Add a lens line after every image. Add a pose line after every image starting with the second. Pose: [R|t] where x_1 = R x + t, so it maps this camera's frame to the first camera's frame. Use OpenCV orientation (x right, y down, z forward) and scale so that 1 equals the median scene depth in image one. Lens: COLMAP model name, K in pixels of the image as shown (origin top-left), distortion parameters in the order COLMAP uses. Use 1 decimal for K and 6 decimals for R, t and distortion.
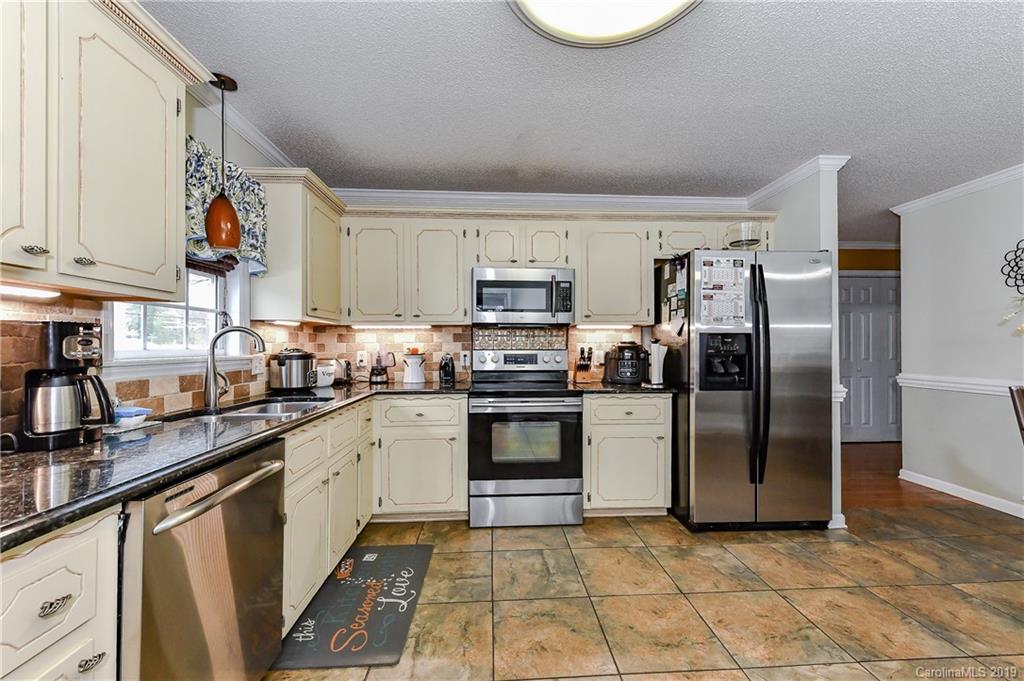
lens RADIAL K [[404.8, 0, 512.7], [0, 404.8, 343.6], [0, 0, 1]] dist [0.003486, 0.000479]
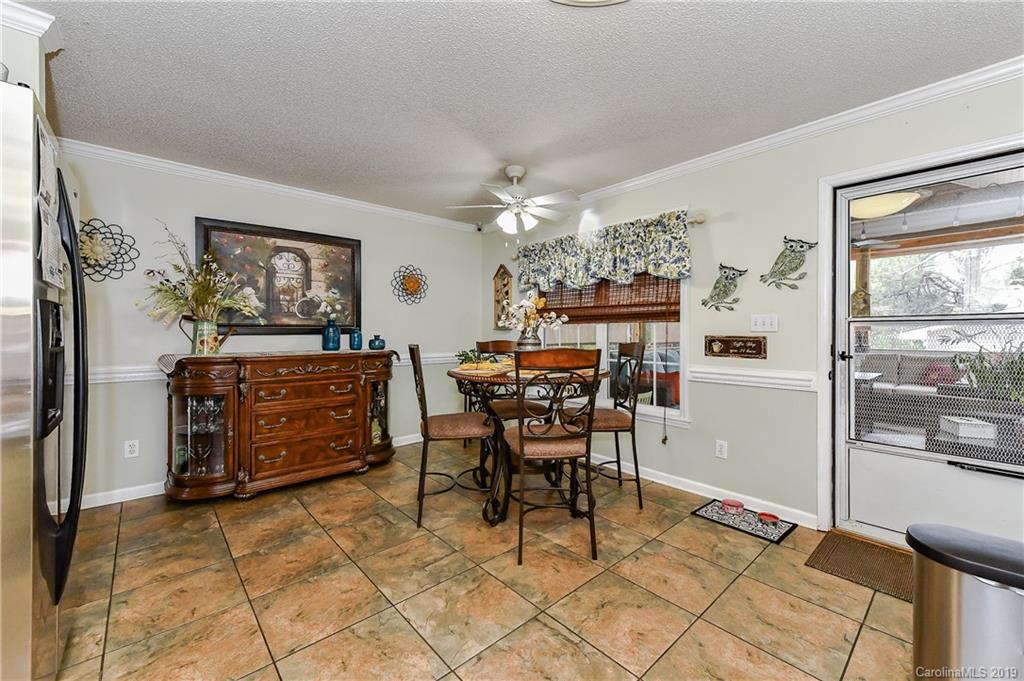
lens RADIAL K [[404.8, 0, 514.1], [0, 404.8, 334.3], [0, 0, 1]] dist [0.003486, 0.000479]
pose [[-0.627040, -0.003378, 0.778980, -0.147003], [-0.006970, 0.999975, -0.001275, 0.007542], [-0.778956, -0.006229, -0.627048, 0.828096]]
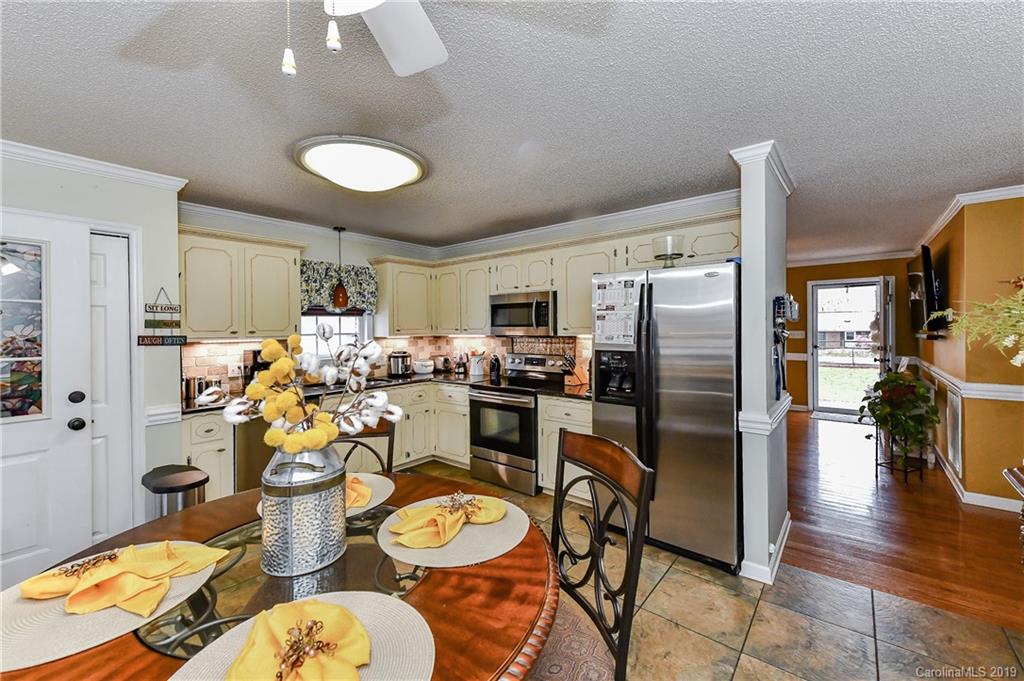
lens RADIAL K [[404.8, 0, 508.6], [0, 404.8, 332.6], [0, 0, 1]] dist [0.003486, 0.000479]
pose [[0.733663, 0.001587, -0.679511, 0.988341], [0.012915, 0.999784, 0.016280, -0.090102], [0.679390, -0.020720, 0.733484, 0.025196]]
